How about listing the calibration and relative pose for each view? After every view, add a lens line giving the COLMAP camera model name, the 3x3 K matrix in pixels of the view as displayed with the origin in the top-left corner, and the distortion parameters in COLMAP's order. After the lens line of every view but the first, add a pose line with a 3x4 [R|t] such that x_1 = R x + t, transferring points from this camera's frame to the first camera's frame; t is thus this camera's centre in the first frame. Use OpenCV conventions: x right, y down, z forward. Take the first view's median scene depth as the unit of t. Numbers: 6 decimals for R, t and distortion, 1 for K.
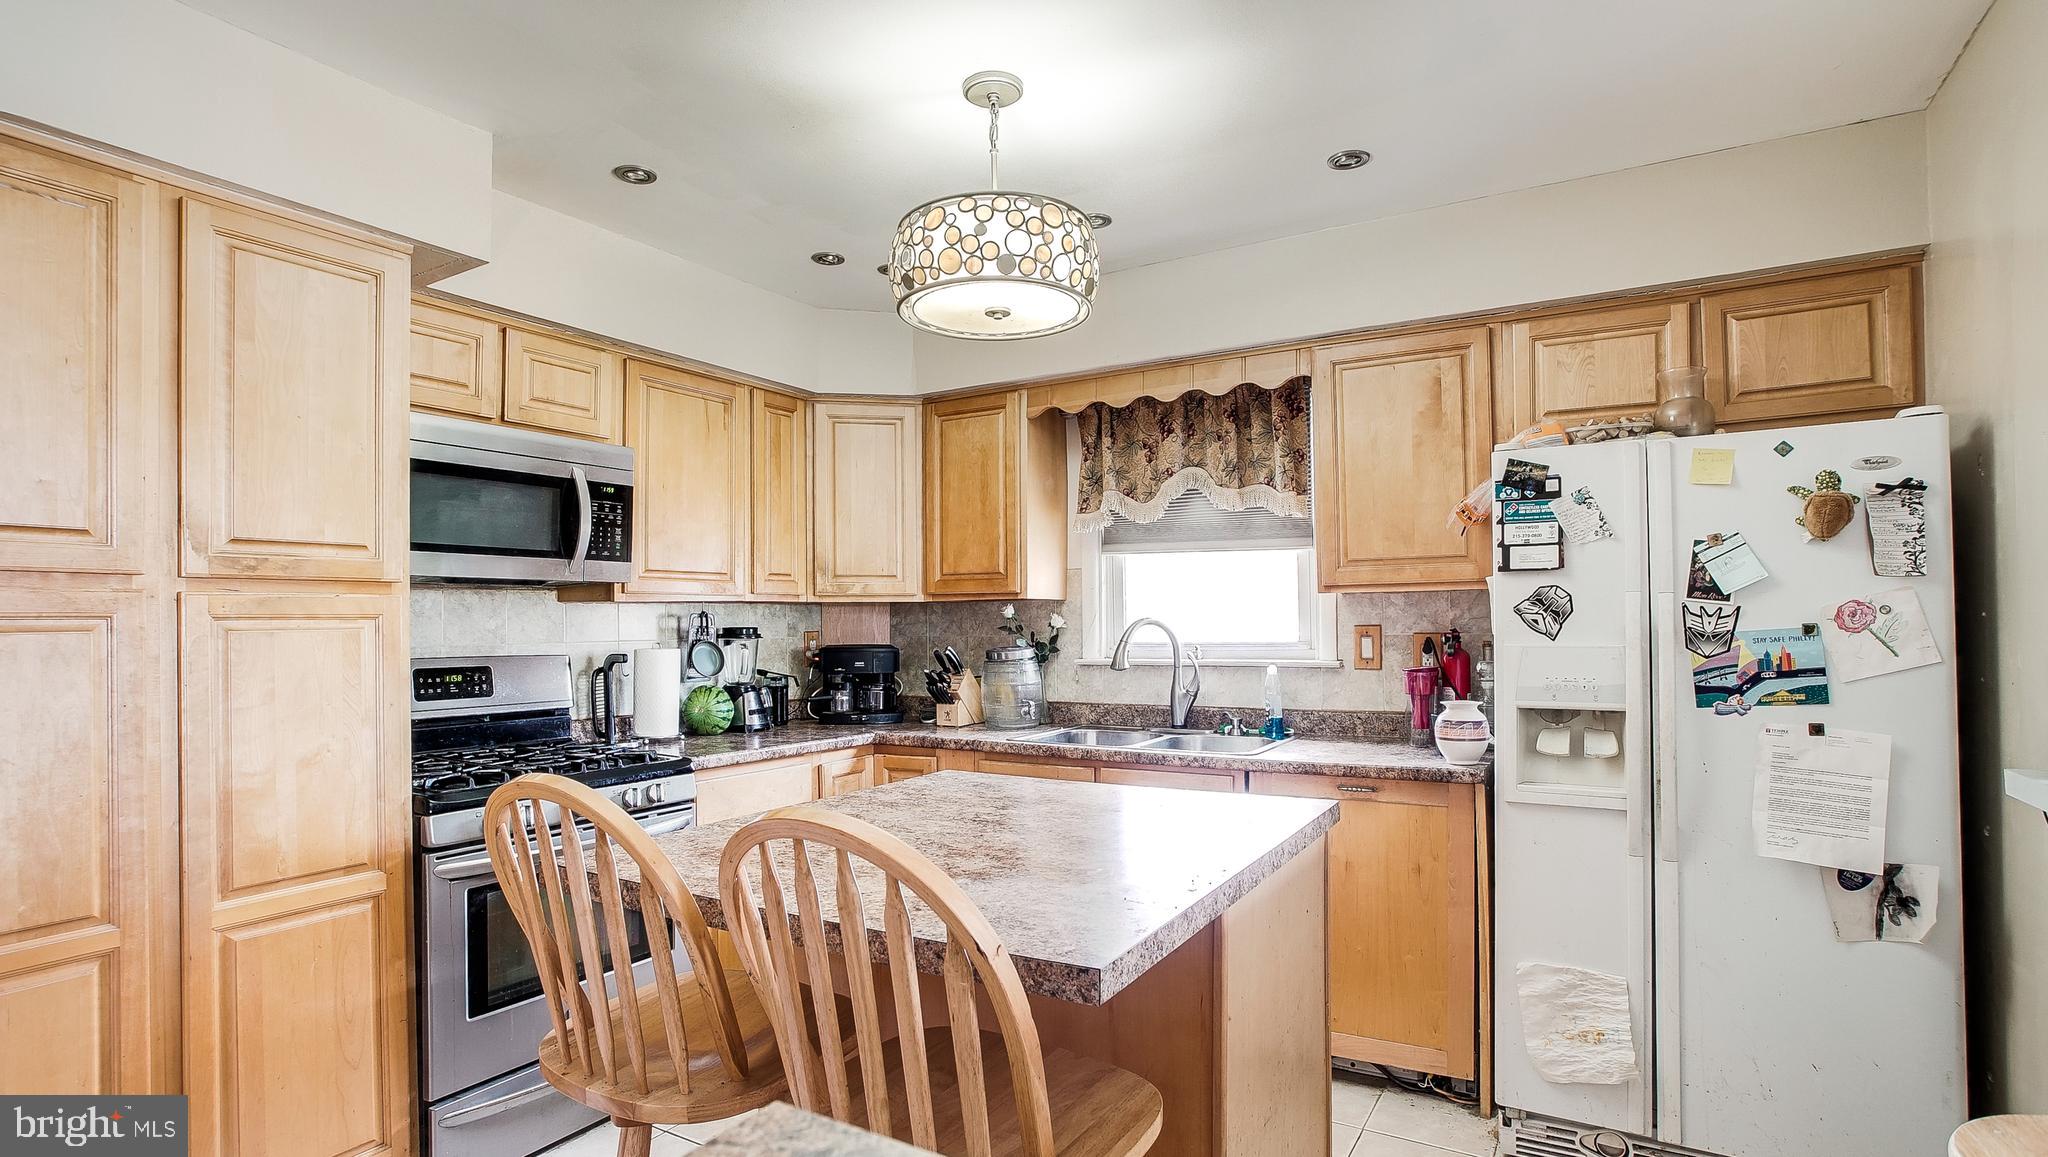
lens RADIAL K [[1029.0, 0, 1022.6], [0, 1029.0, 608.9], [0, 0, 1]] dist [-0.027288, 0.007707]
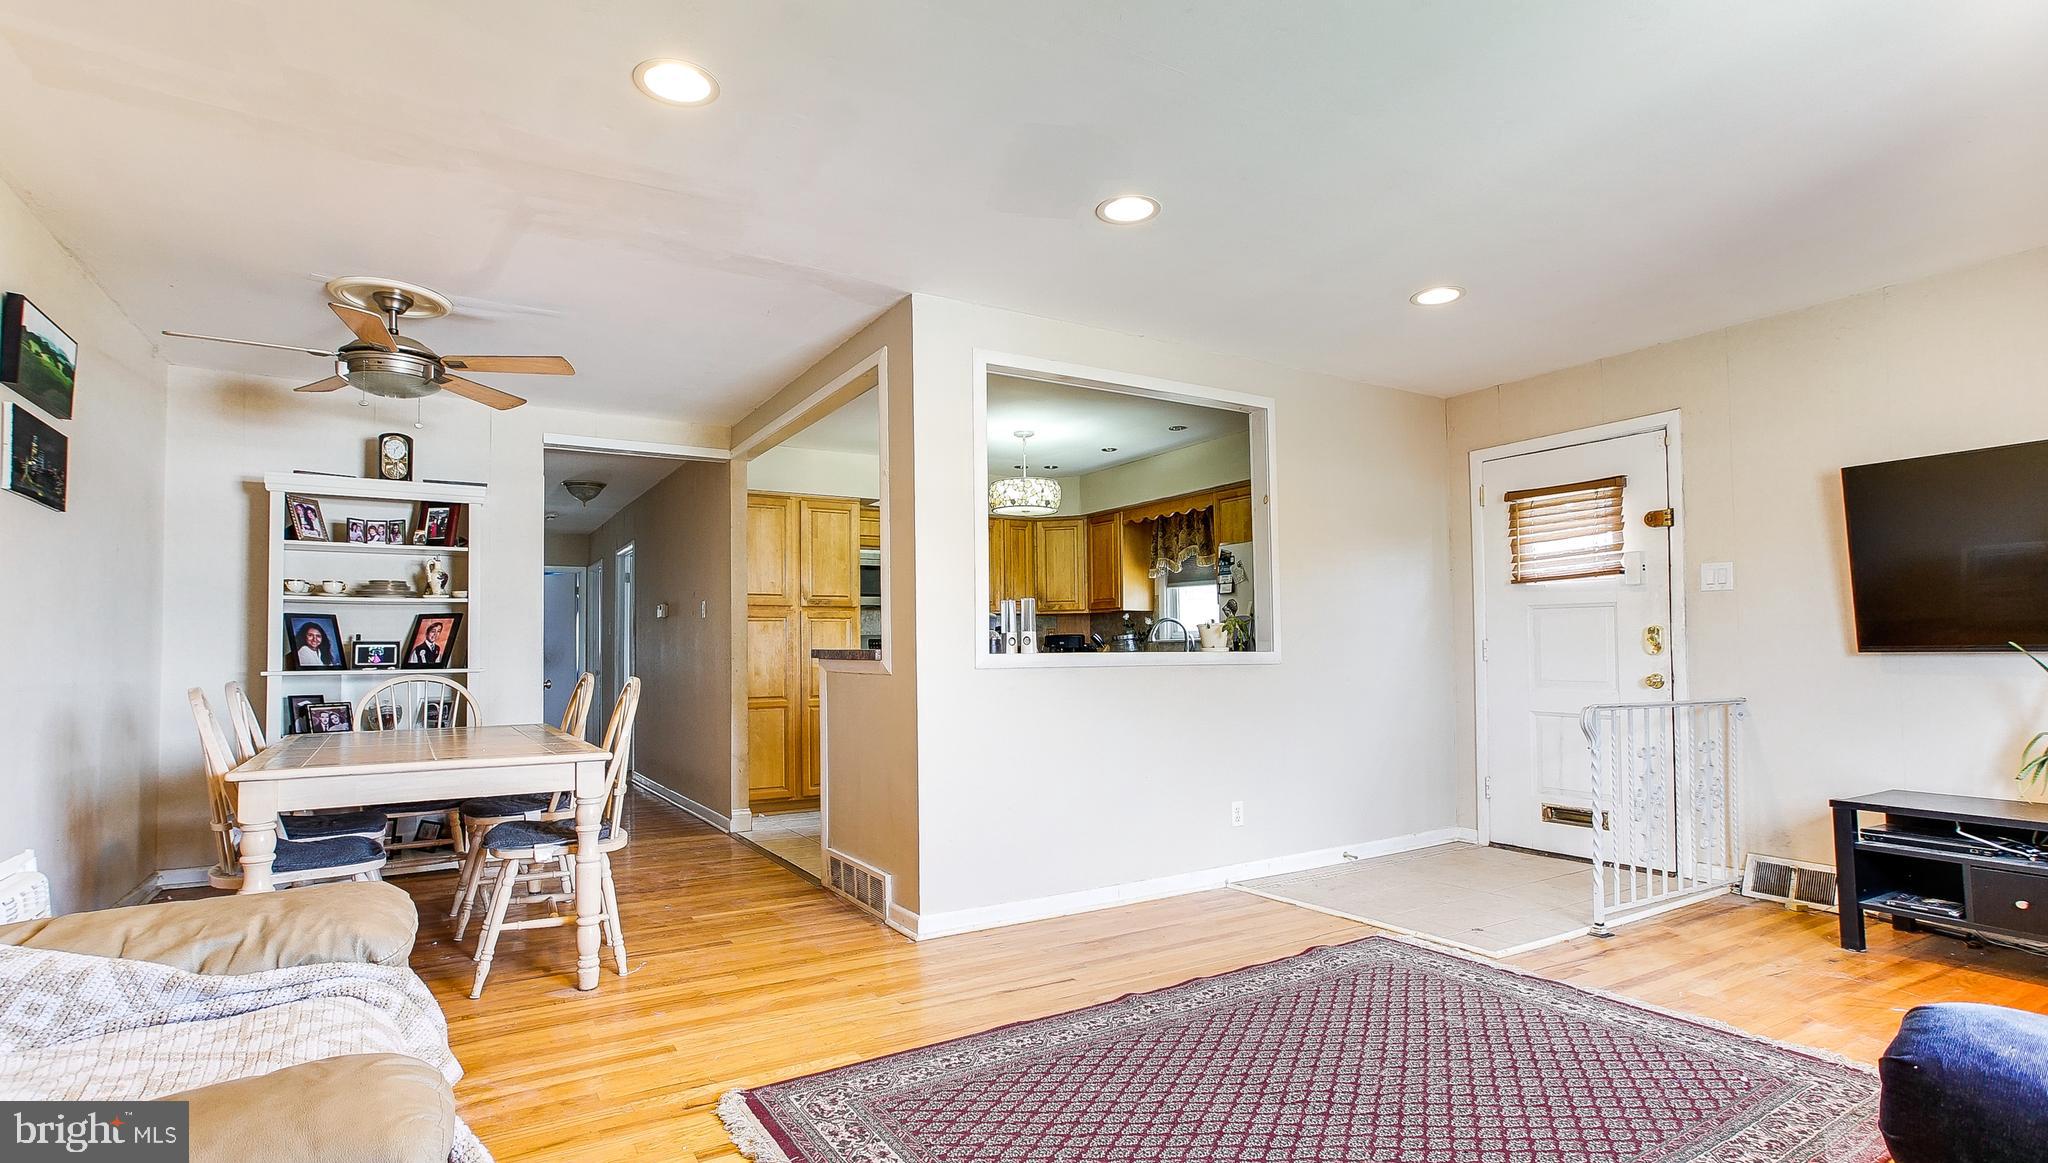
lens RADIAL K [[999.1, 0, 1035.4], [0, 999.1, 603.4], [0, 0, 1]] dist [0.037571, 0.000558]
pose [[0.889204, -0.022063, -0.456980, 1.205537], [0.007985, 0.999433, -0.032714, 0.062676], [0.457442, 0.025441, 0.888875, -1.397901]]
